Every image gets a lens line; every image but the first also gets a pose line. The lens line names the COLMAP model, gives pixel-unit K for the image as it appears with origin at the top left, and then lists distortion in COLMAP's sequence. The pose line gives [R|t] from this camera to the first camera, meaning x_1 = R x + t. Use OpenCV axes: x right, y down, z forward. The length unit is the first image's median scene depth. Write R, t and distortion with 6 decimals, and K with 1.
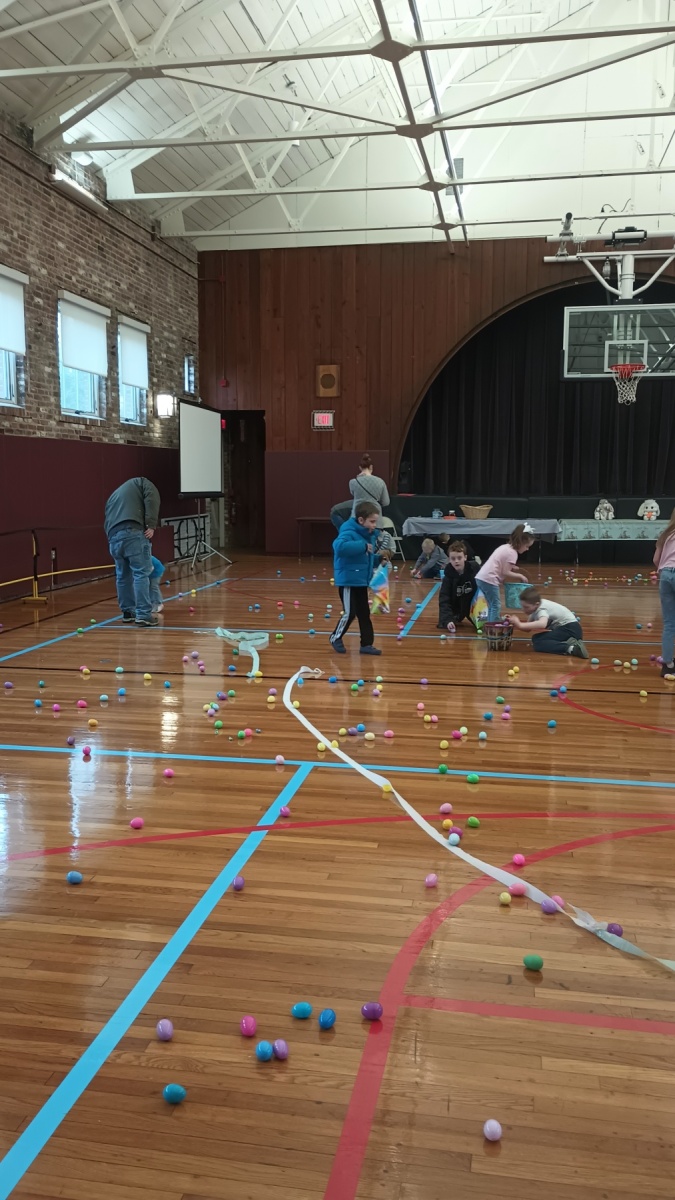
lens RADIAL K [[1013.6, 0, 335.0], [0, 1013.6, 604.1], [0, 0, 1]] dist [0.037579, -0.050044]
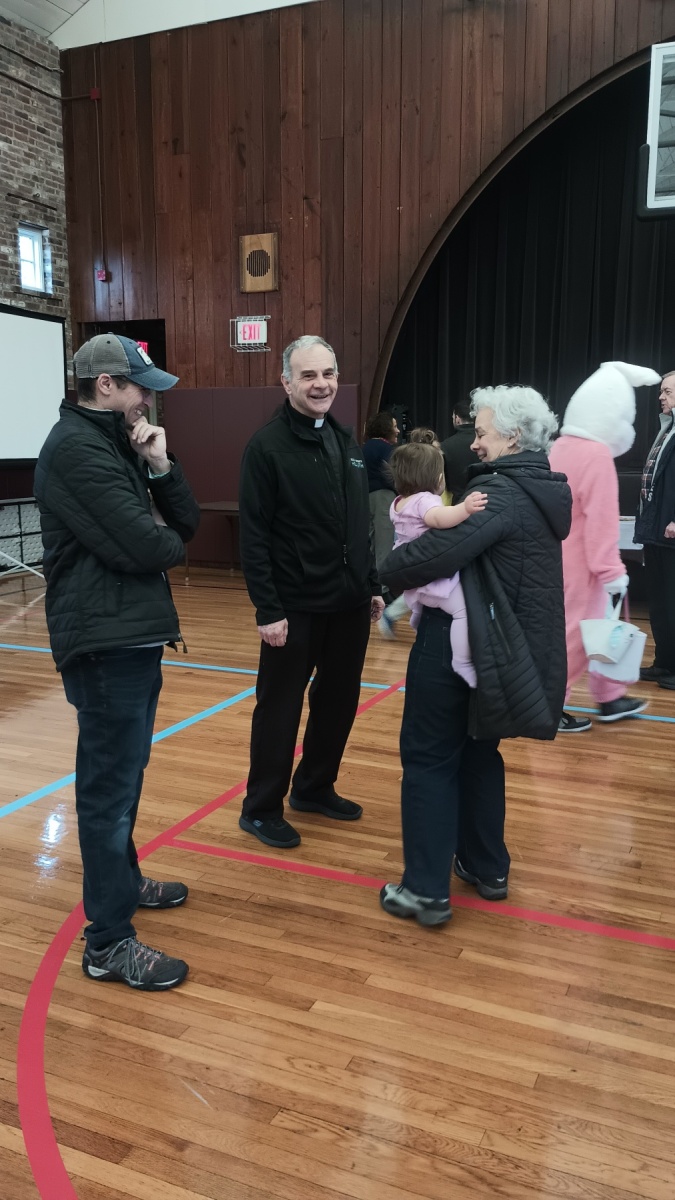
lens RADIAL K [[1013.6, 0, 336.2], [0, 1013.6, 601.9], [0, 0, 1]] dist [0.037579, -0.050044]
pose [[0.967057, 0.044218, -0.250690, 0.186268], [-0.035528, 0.998604, 0.039087, -0.055345], [0.252069, -0.028893, 0.967278, 0.460977]]
